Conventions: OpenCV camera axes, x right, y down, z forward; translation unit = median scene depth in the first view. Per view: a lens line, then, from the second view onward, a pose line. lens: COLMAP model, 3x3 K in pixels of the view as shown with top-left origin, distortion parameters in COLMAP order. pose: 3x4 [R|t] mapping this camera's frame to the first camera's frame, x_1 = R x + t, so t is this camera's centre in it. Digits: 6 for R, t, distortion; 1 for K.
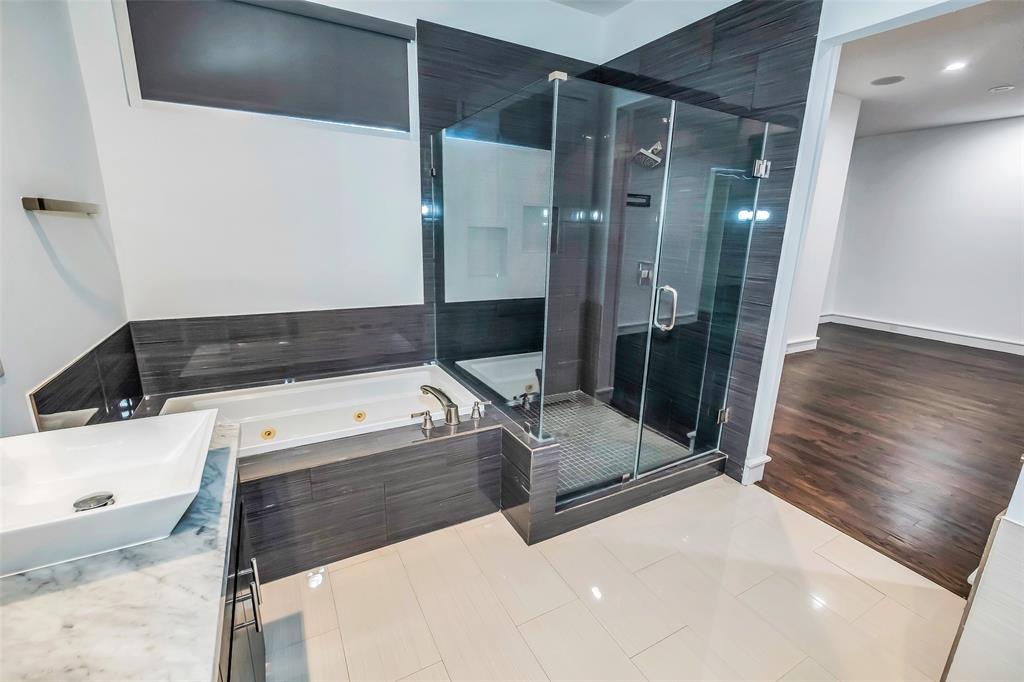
lens RADIAL K [[442.6, 0, 511.7], [0, 442.6, 338.4], [0, 0, 1]] dist [-0.003221, -0.000595]
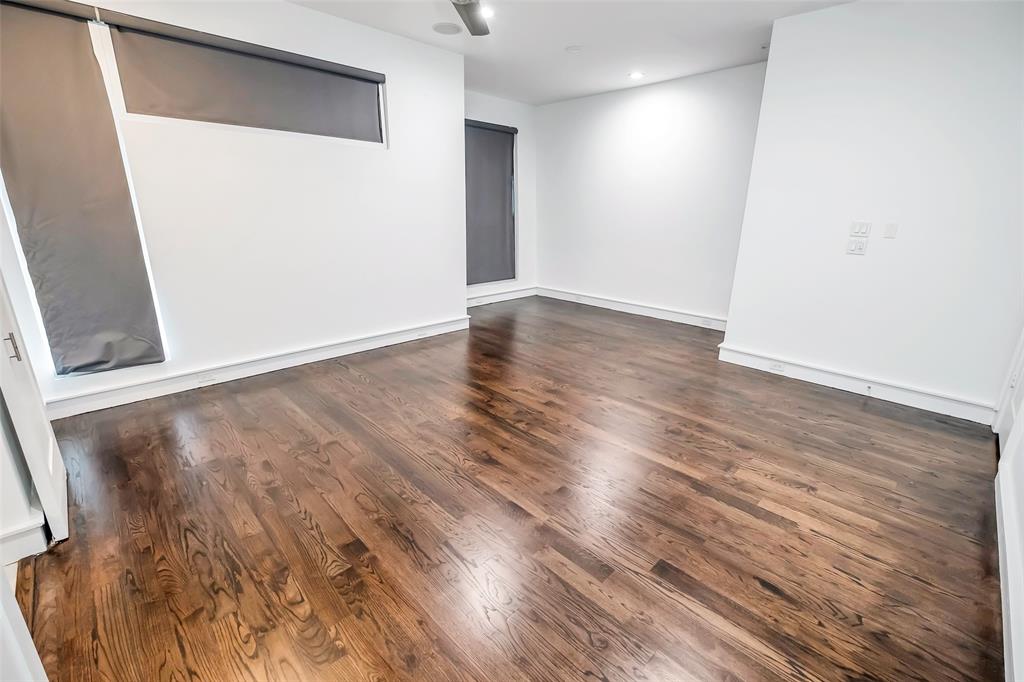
lens RADIAL K [[442.6, 0, 511.7], [0, 442.6, 338.4], [0, 0, 1]] dist [-0.003221, -0.000595]
pose [[0.962141, -0.085141, 0.258912, 1.349395], [0.072271, 0.995648, 0.058844, -0.008618], [-0.262795, -0.037905, 0.964107, 0.164750]]
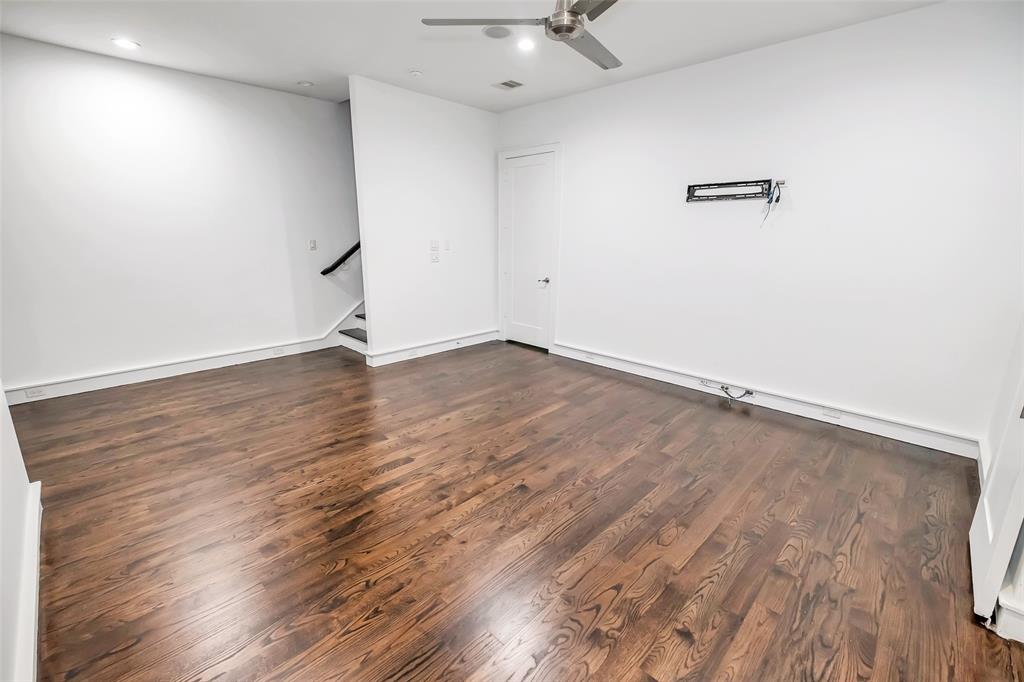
lens RADIAL K [[442.6, 0, 511.7], [0, 442.6, 338.4], [0, 0, 1]] dist [-0.003221, -0.000595]
pose [[-0.292831, -0.245543, 0.924099, 0.551892], [0.217665, 0.923971, 0.314483, -0.404778], [-0.931060, 0.293234, -0.217121, 1.622998]]
